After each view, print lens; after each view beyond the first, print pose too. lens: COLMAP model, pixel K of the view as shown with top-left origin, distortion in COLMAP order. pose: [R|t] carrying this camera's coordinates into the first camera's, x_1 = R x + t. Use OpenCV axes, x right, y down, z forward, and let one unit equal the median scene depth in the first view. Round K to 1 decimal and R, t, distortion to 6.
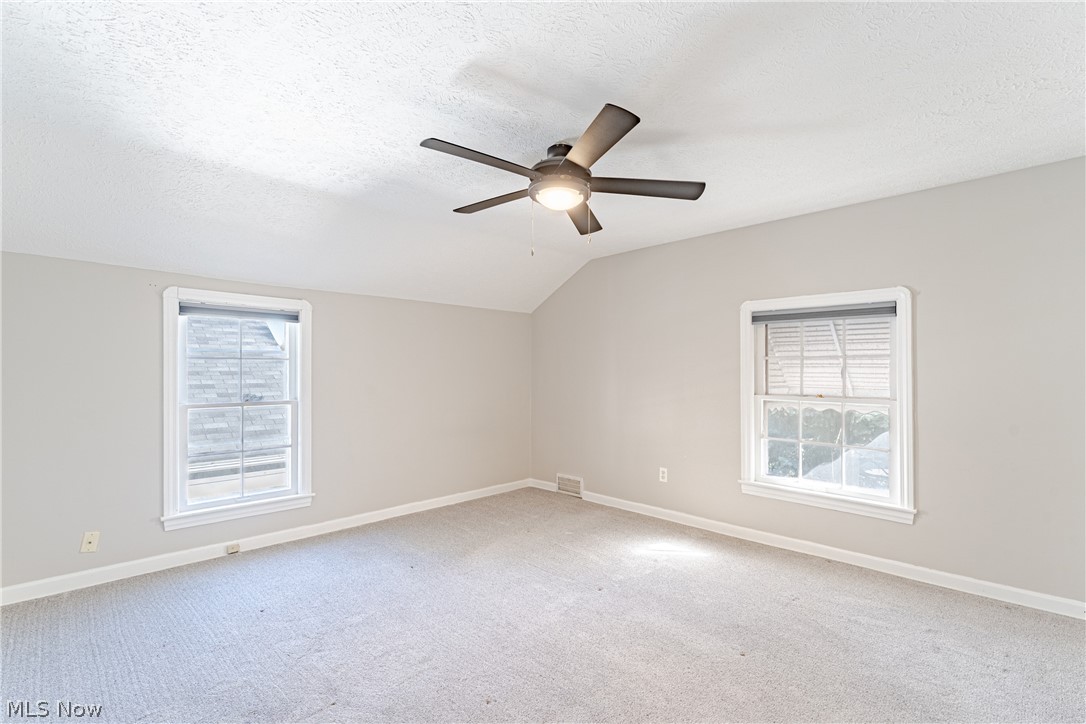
lens RADIAL K [[496.3, 0, 541.4], [0, 496.3, 366.9], [0, 0, 1]] dist [0.011849, -0.000135]
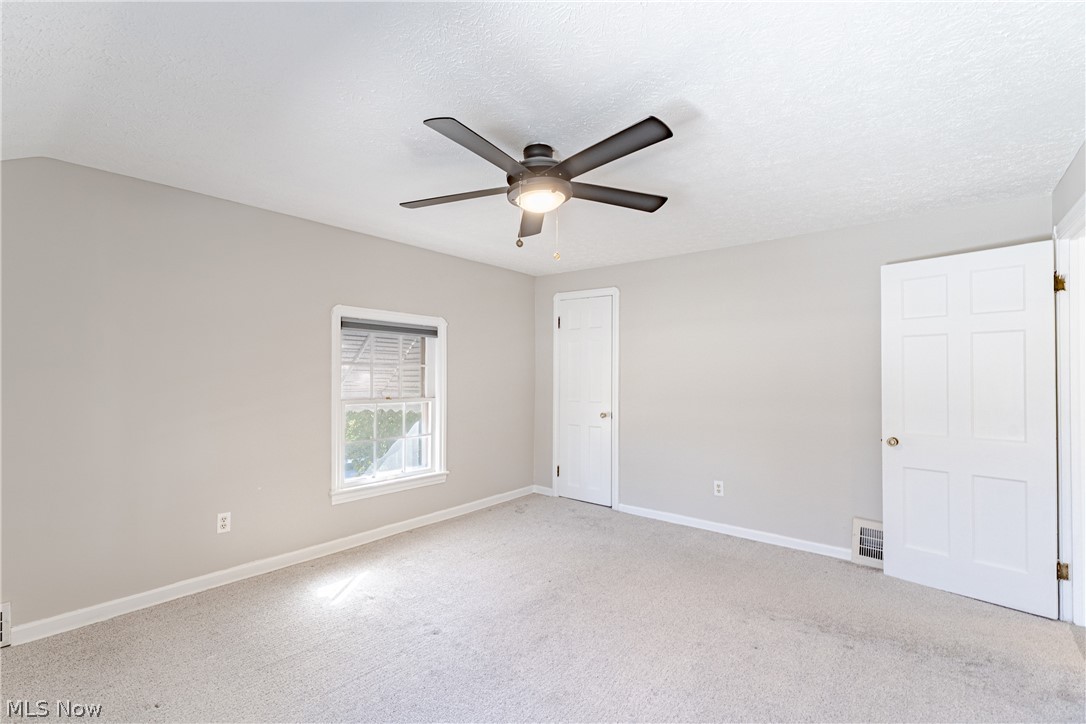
lens RADIAL K [[496.3, 0, 541.4], [0, 496.3, 366.9], [0, 0, 1]] dist [0.011849, -0.000135]
pose [[-0.104902, 0.012325, 0.994406, -0.629239], [-0.011883, 0.999836, -0.013646, -0.003132], [-0.994412, -0.013249, -0.104738, 0.752926]]
